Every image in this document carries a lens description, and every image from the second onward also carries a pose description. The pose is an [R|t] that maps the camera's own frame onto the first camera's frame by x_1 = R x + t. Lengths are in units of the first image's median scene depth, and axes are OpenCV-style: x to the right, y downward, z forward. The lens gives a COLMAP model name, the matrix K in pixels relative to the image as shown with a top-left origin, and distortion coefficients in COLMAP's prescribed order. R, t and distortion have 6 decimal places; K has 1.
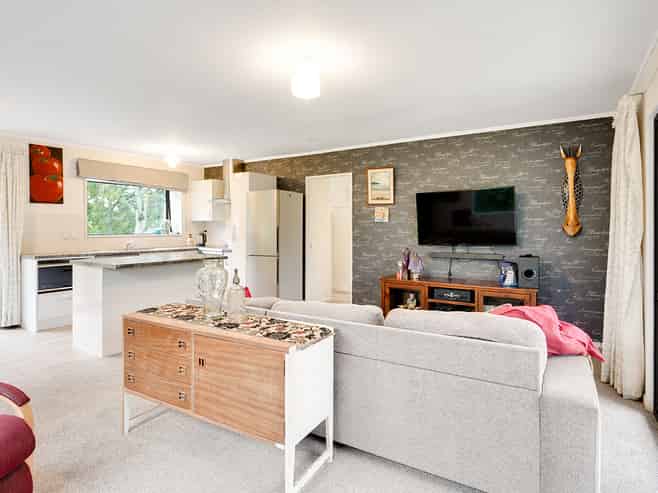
lens RADIAL K [[374.0, 0, 326.9], [0, 374.0, 233.1], [0, 0, 1]] dist [0.000456, -0.000222]
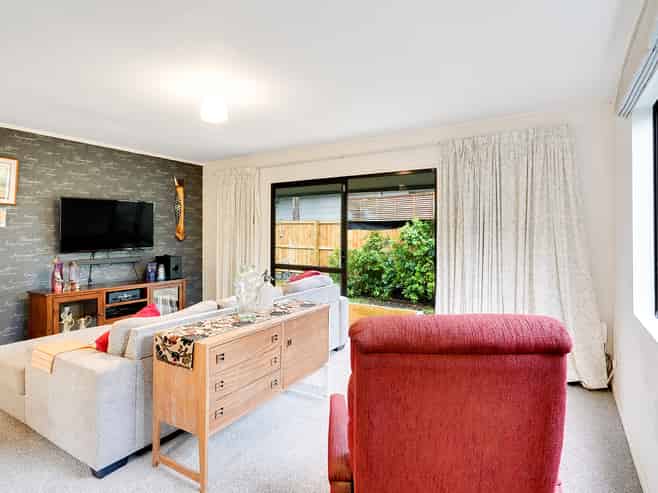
lens RADIAL K [[374.0, 0, 326.9], [0, 374.0, 233.1], [0, 0, 1]] dist [0.000456, -0.000222]
pose [[0.018917, 0.001149, 0.999820, -0.676700], [0.007822, 0.999969, -0.001297, -0.011915], [-0.999790, 0.007845, 0.018907, 0.348254]]
